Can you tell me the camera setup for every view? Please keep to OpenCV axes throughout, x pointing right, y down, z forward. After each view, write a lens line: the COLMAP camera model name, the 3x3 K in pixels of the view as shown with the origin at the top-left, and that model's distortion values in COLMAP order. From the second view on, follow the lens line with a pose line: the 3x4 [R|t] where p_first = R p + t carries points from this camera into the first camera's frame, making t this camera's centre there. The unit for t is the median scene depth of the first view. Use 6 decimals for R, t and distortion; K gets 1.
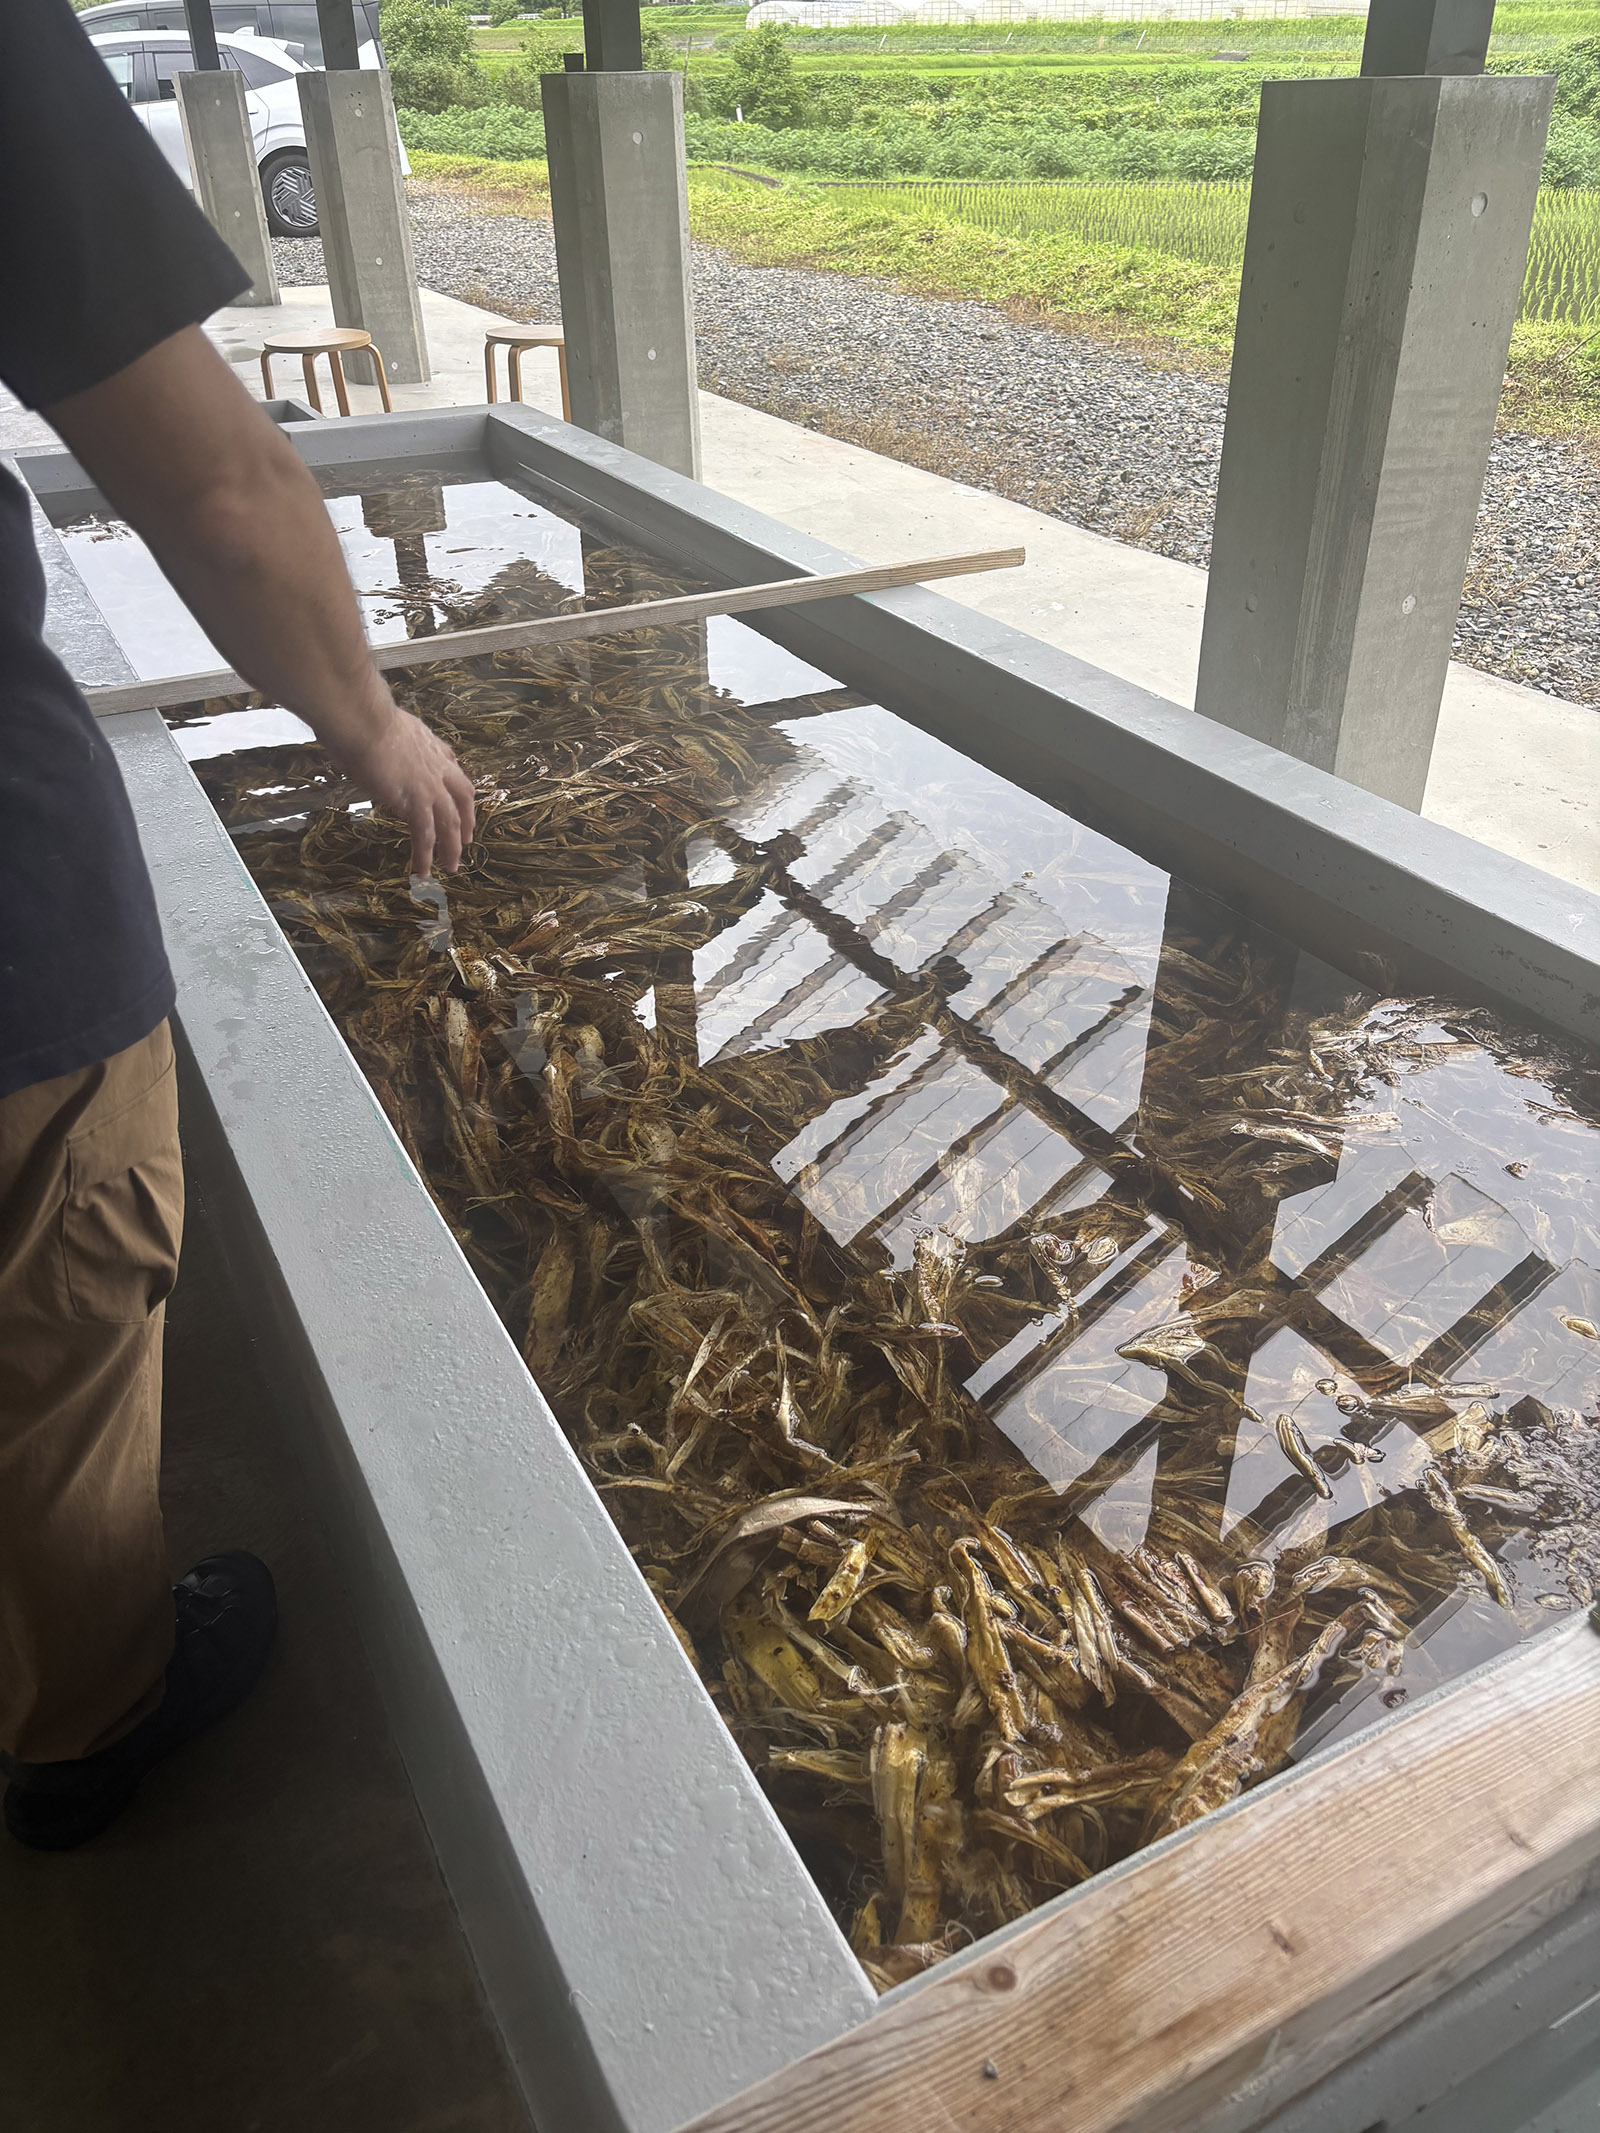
lens RADIAL K [[1628.4, 0, 800.0], [0, 1628.4, 1066.5], [0, 0, 1]] dist [0.006900, 0.002052]
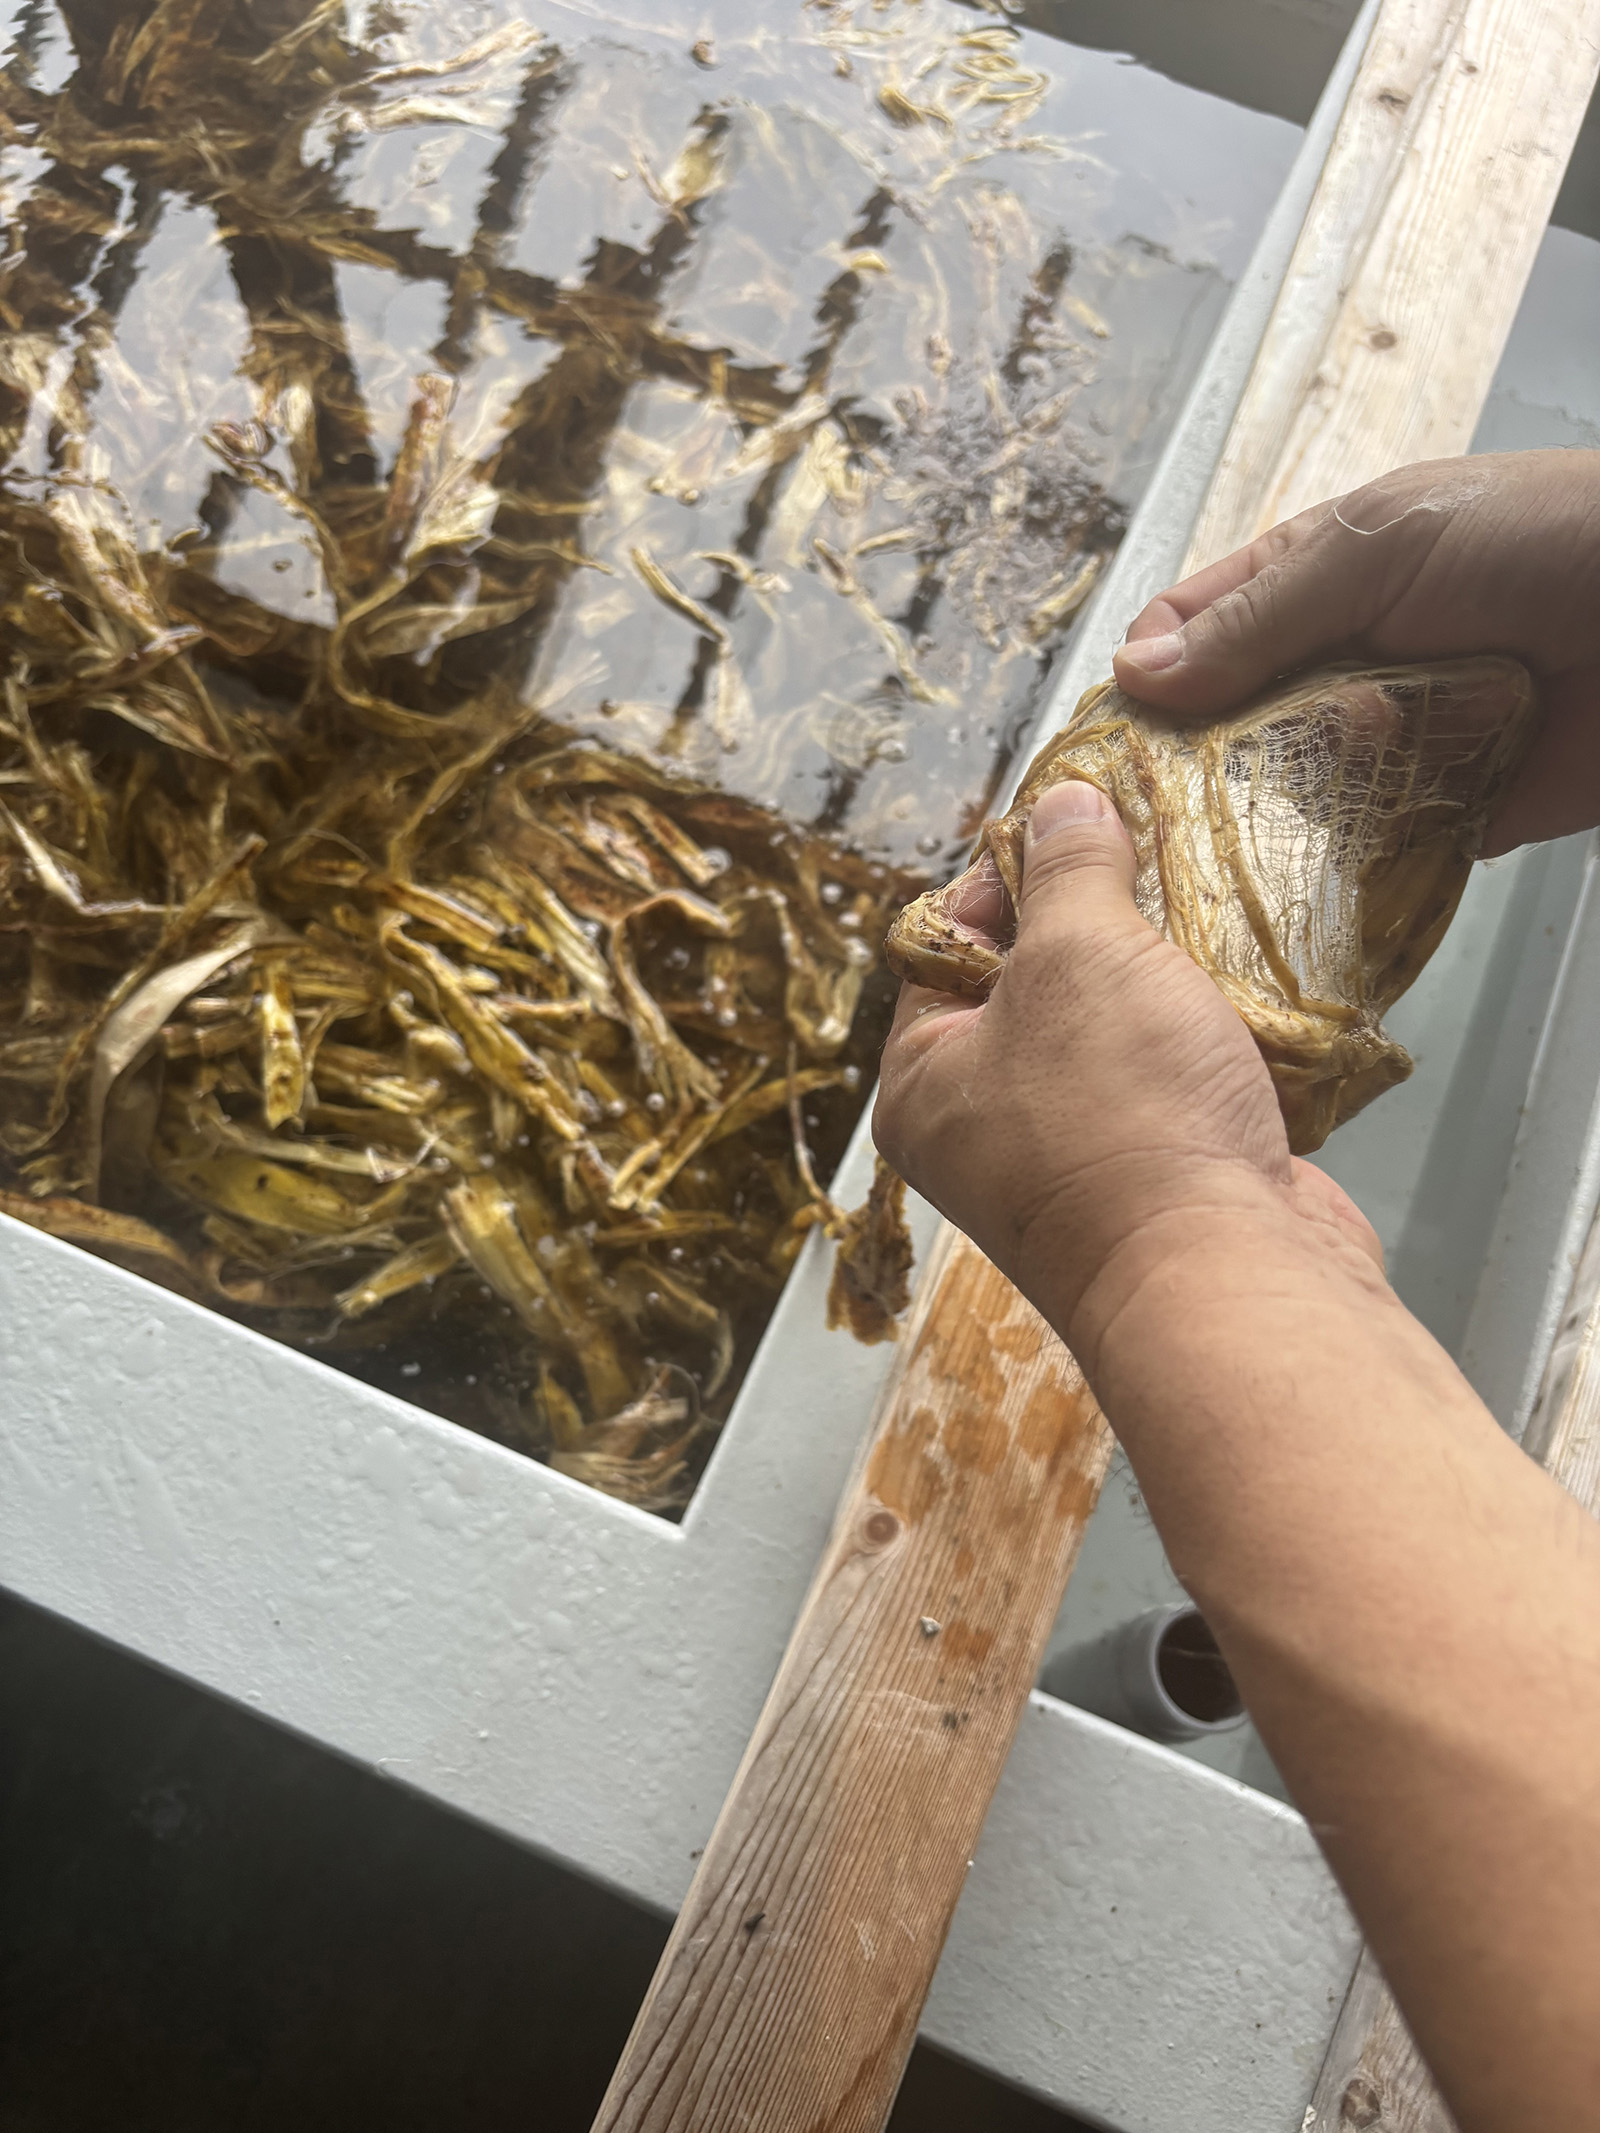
lens RADIAL K [[1628.4, 0, 800.0], [0, 1628.4, 1066.5], [0, 0, 1]] dist [0.006900, 0.002052]
pose [[0.772699, -0.543326, 0.328228, -0.038465], [0.206402, 0.704035, 0.679509, -0.148435], [-0.600279, -0.457309, 0.656150, 0.353464]]
